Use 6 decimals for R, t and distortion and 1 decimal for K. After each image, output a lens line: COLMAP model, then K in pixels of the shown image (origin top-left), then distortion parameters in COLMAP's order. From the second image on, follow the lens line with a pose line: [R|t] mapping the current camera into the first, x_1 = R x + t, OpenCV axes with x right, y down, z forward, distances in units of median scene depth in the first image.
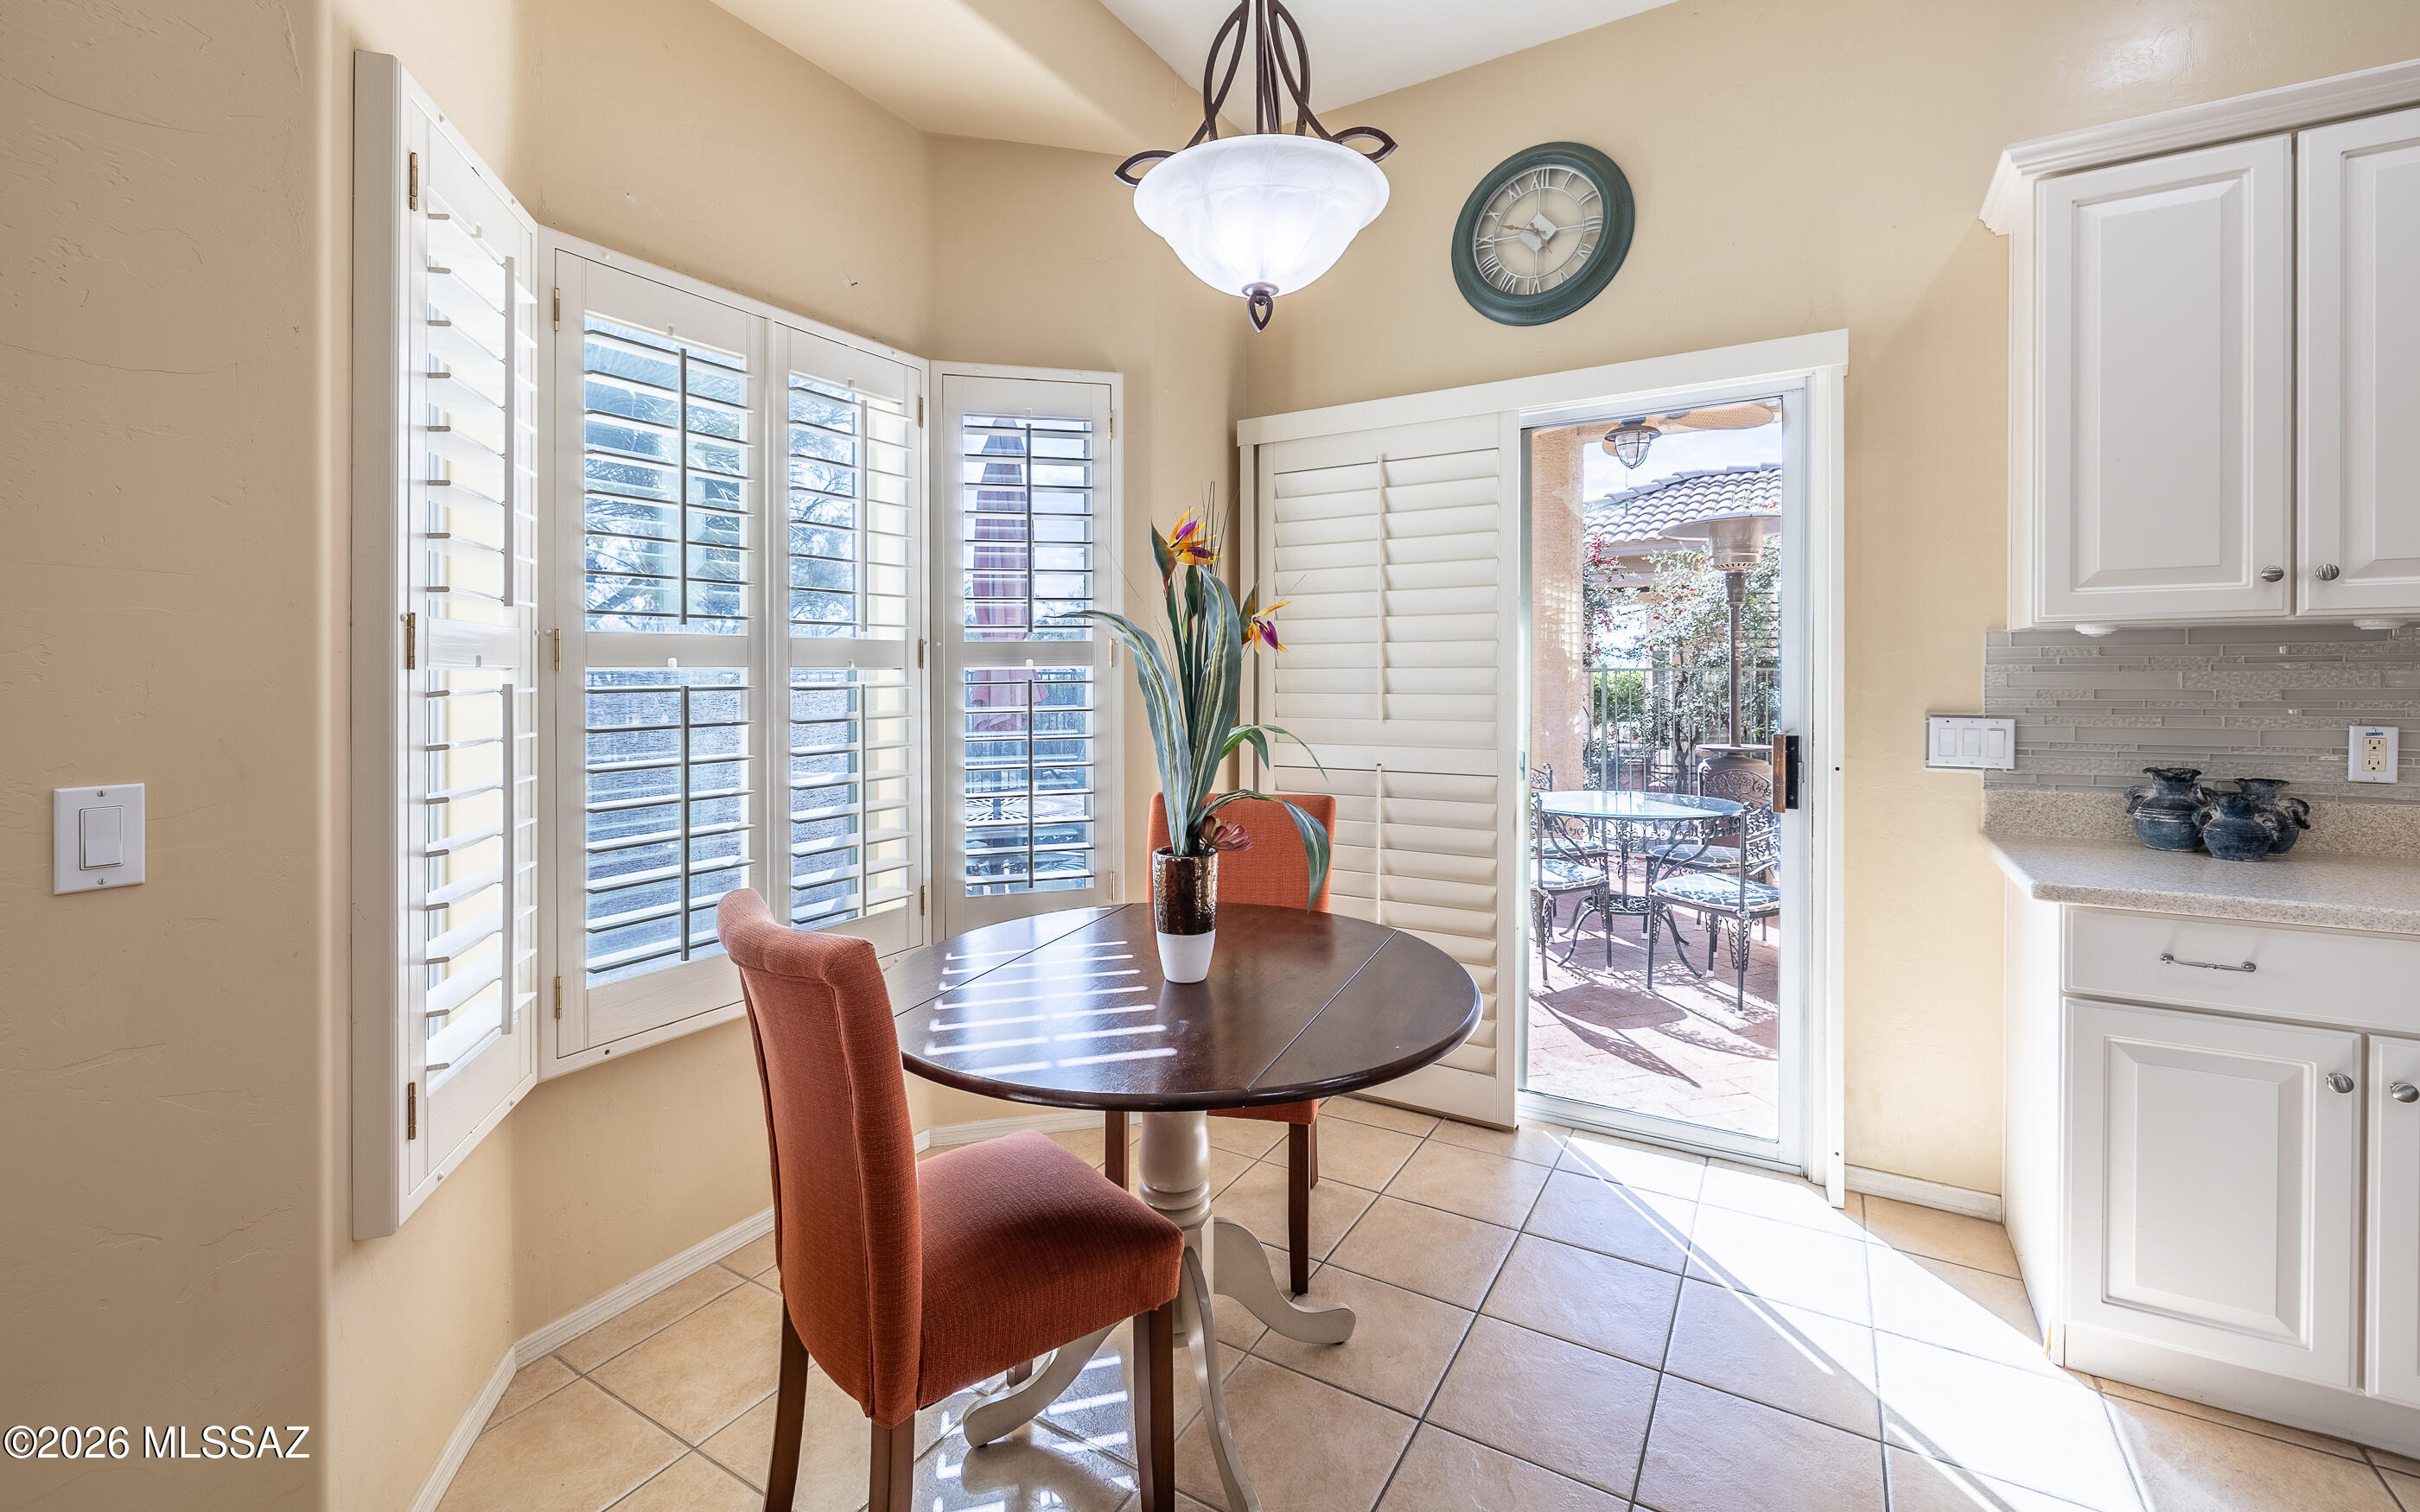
lens RADIAL K [[1021.9, 0, 1208.7], [0, 1021.9, 683.3], [0, 0, 1]] dist [-0.000399, -0.000440]
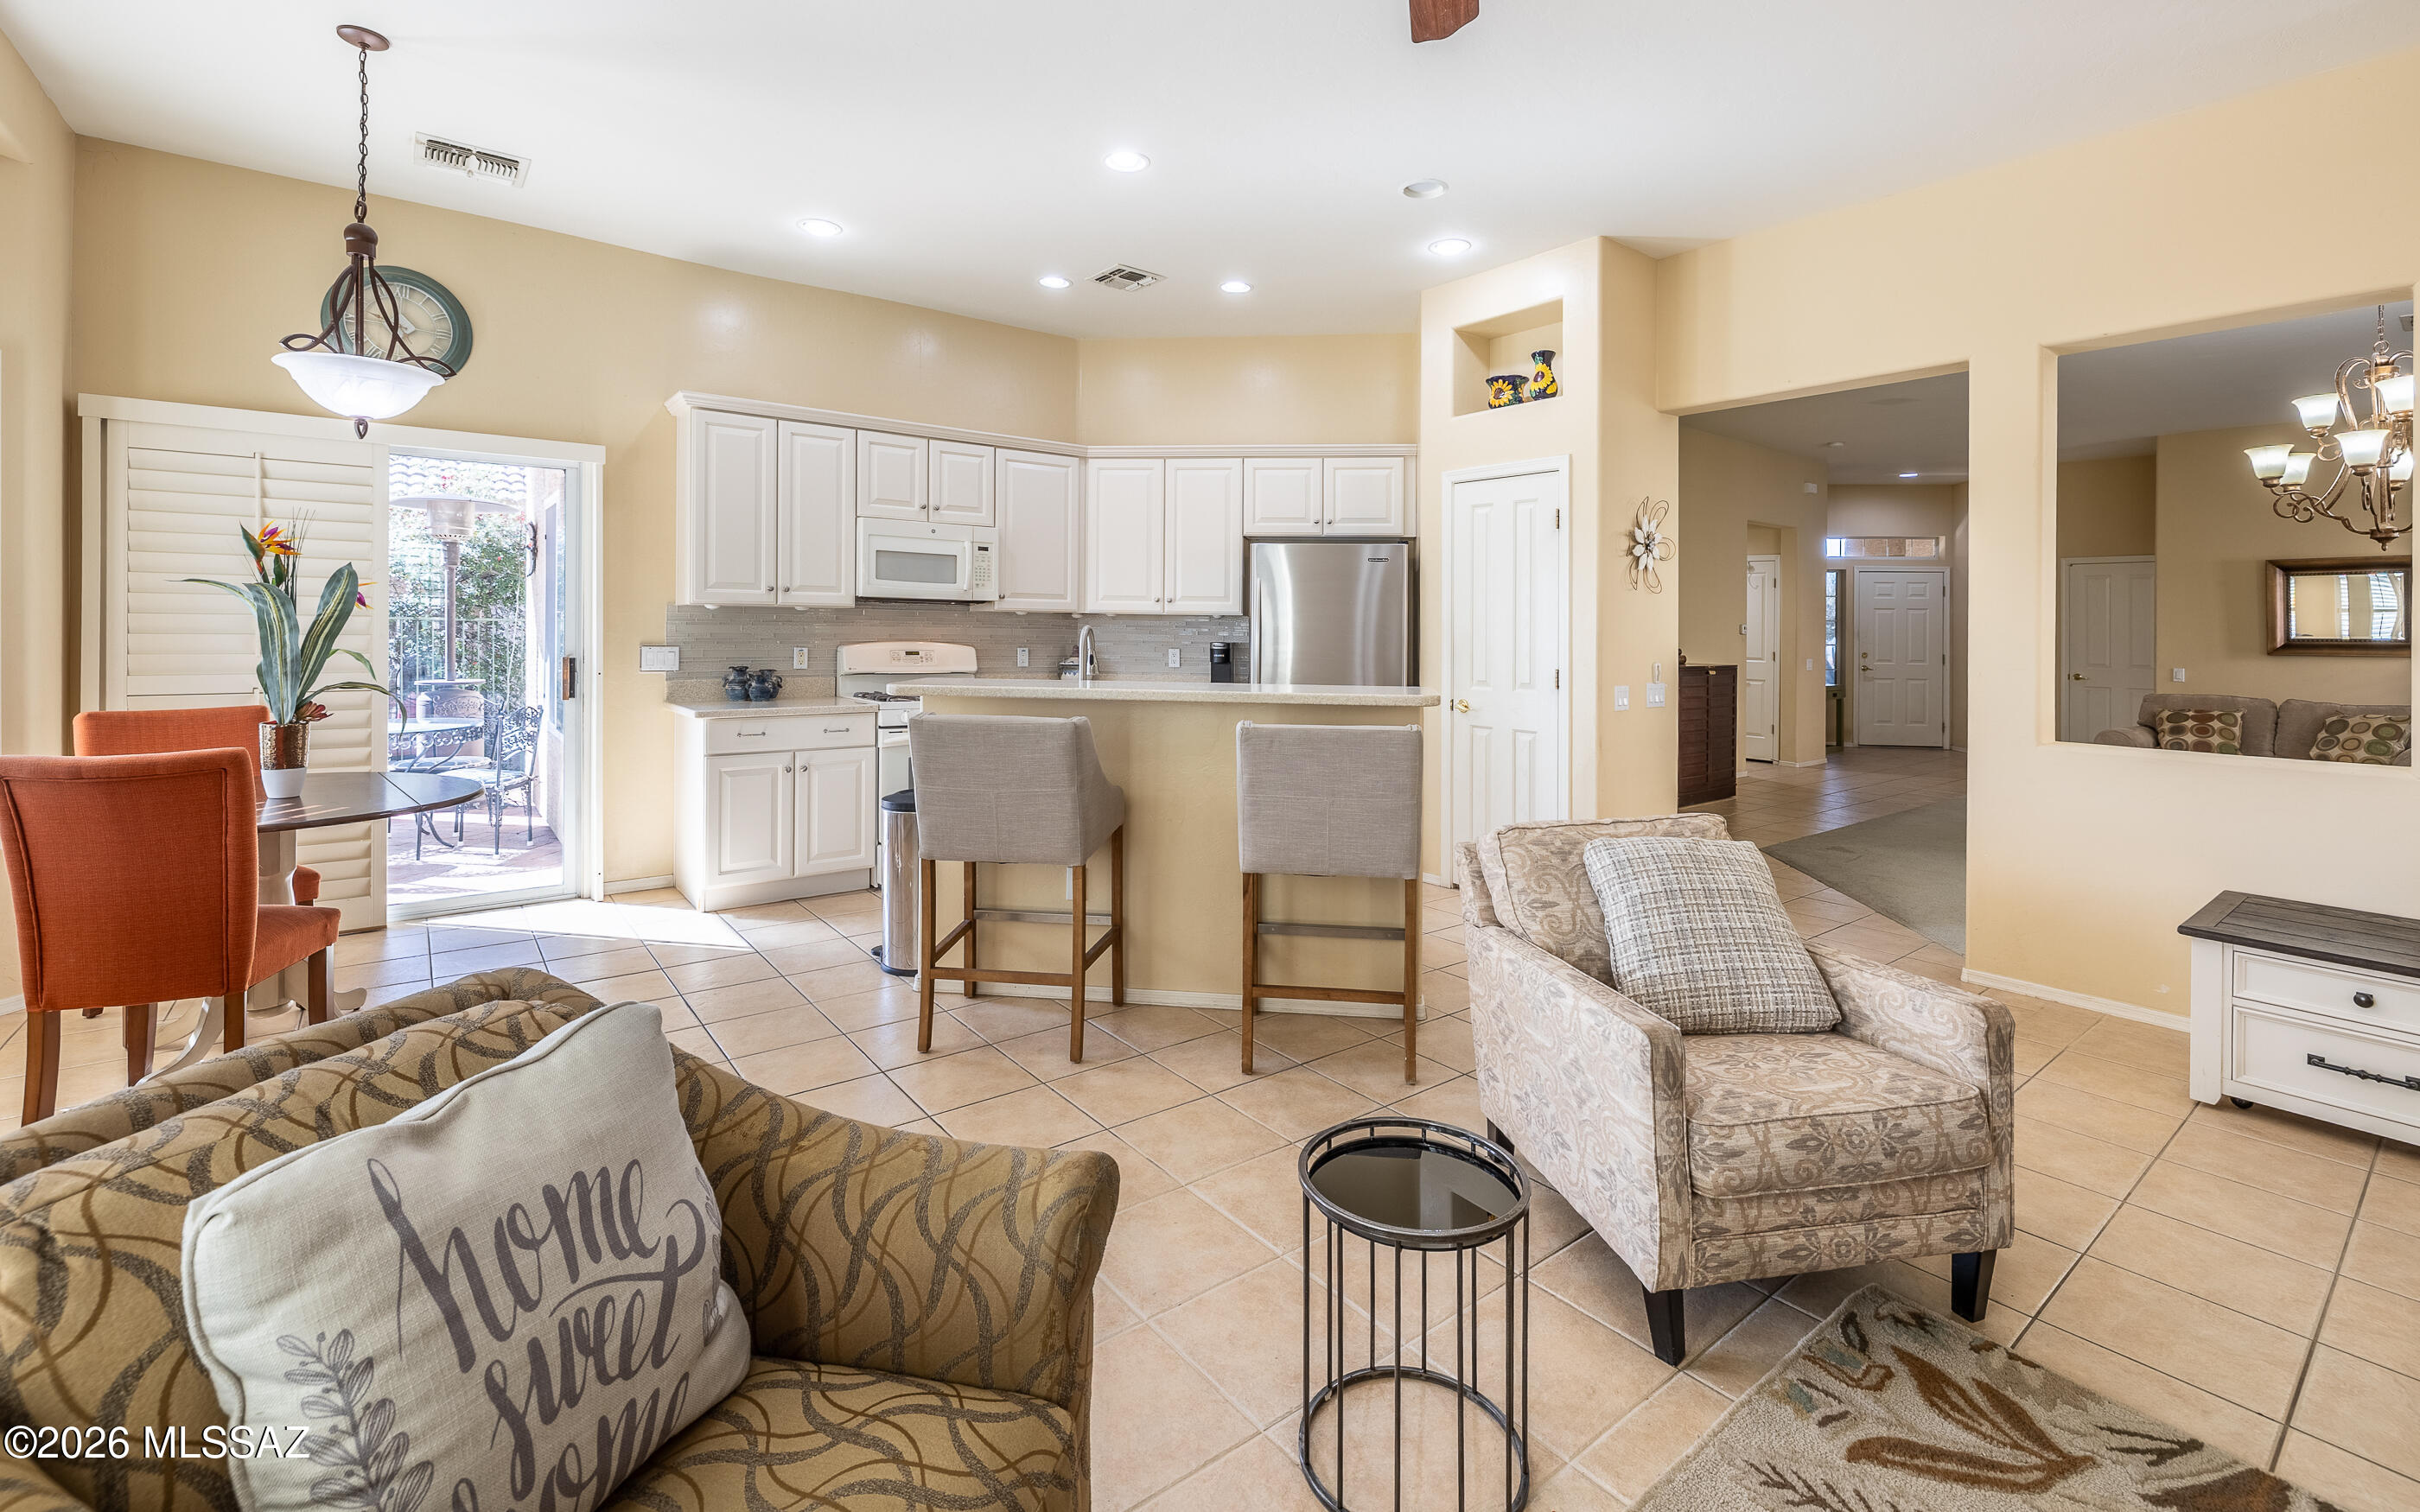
lens RADIAL K [[1044.3, 0, 1212.8], [0, 1044.3, 648.8], [0, 0, 1]] dist [0.001442, -0.000186]
pose [[0.364427, -0.008195, 0.931196, -0.933866], [-0.004770, 0.999932, 0.010666, 0.012462], [-0.931220, -0.008329, 0.364363, -0.927950]]
